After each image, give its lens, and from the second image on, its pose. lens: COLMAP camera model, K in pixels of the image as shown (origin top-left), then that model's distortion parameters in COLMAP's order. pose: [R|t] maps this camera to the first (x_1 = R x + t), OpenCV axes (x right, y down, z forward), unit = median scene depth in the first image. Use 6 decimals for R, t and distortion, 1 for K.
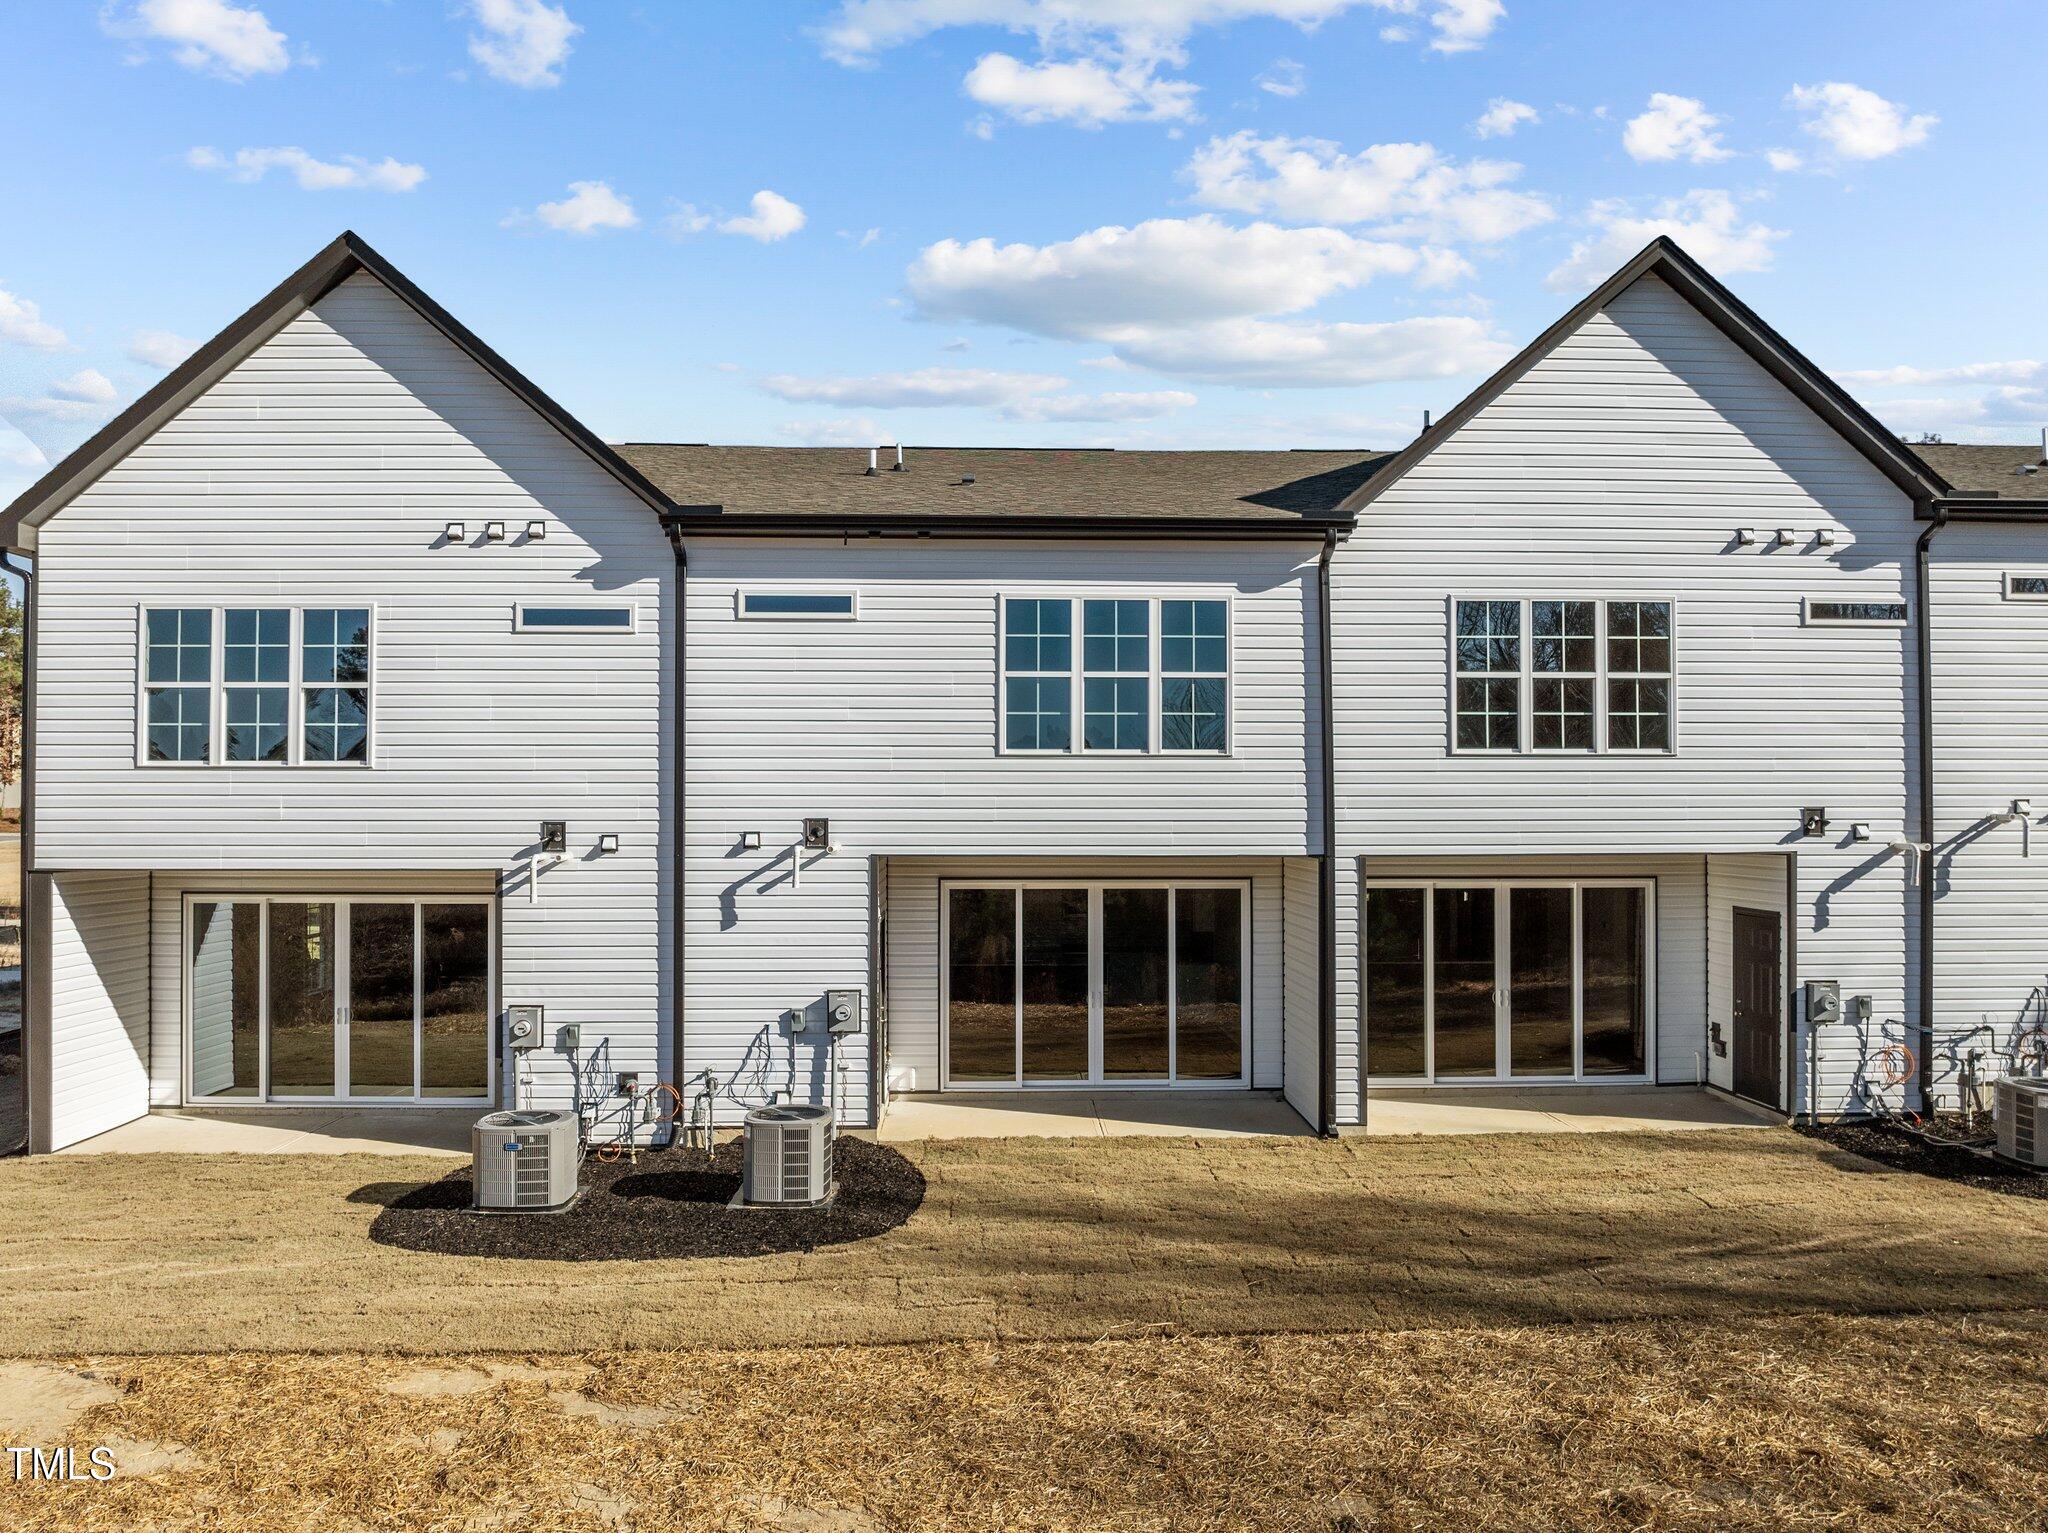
lens RADIAL K [[1462.7, 0, 1022.3], [0, 1462.7, 793.4], [0, 0, 1]] dist [-0.002600, -0.030931]
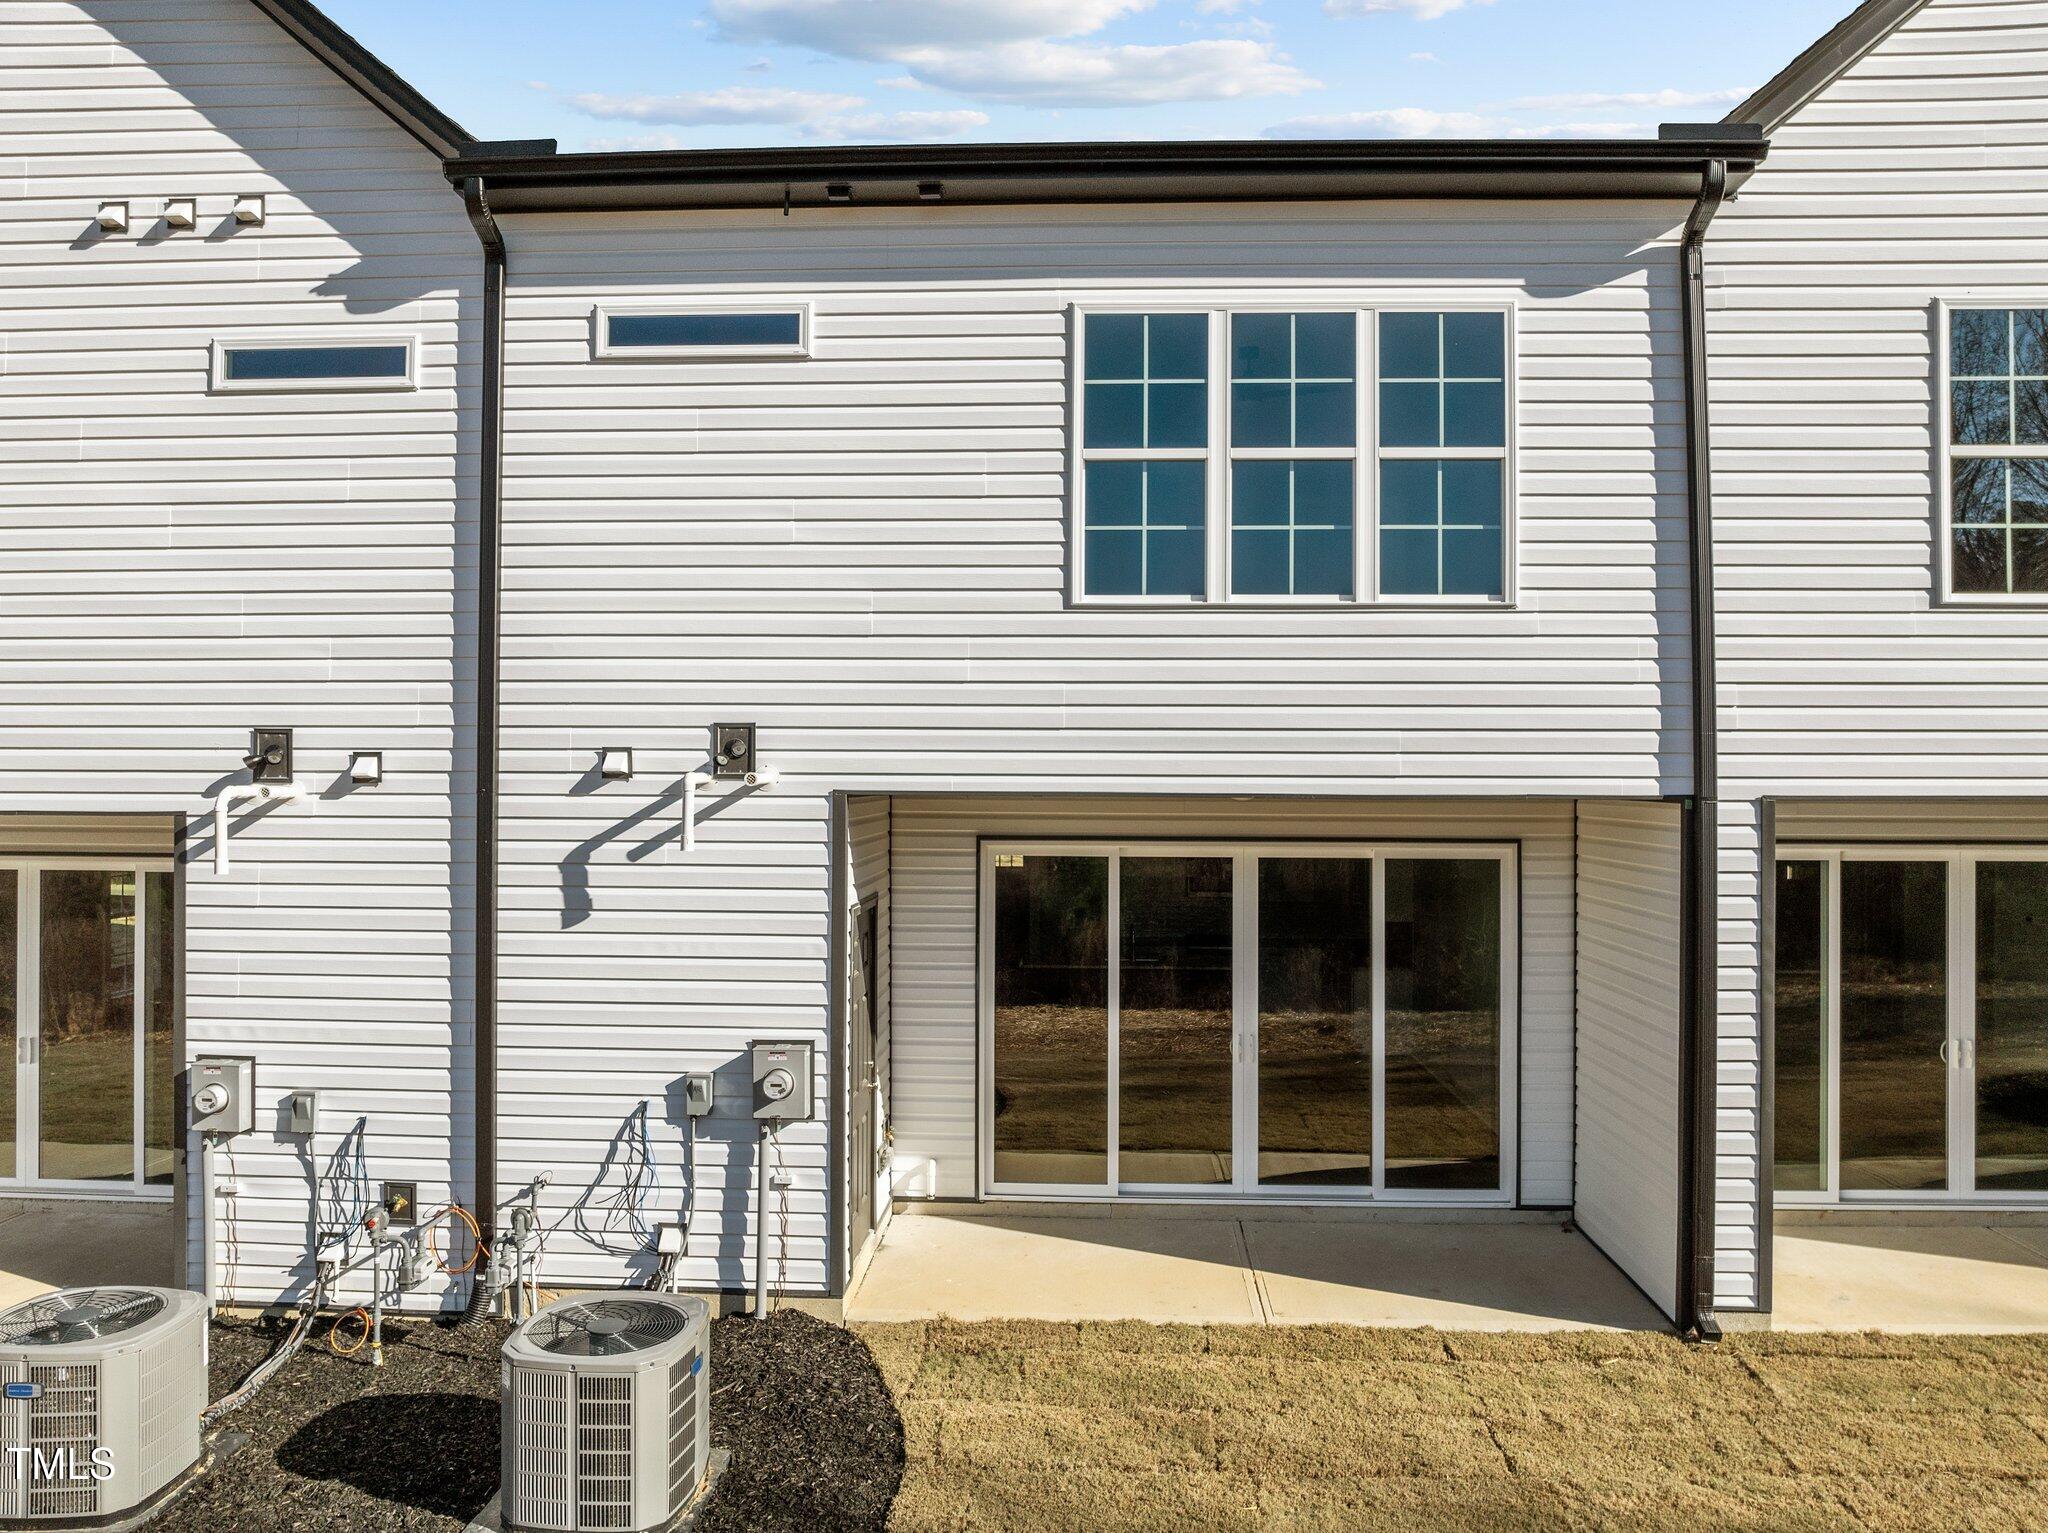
lens RADIAL K [[1452.4, 0, 1024.0], [0, 1452.4, 766.5], [0, 0, 1]] dist [-0.026215, -0.001525]
pose [[0.996530, 0.003186, -0.083179, 0.011212], [-0.002839, 0.999987, 0.004295, 0.030505], [0.083191, -0.004044, 0.996525, 0.472713]]
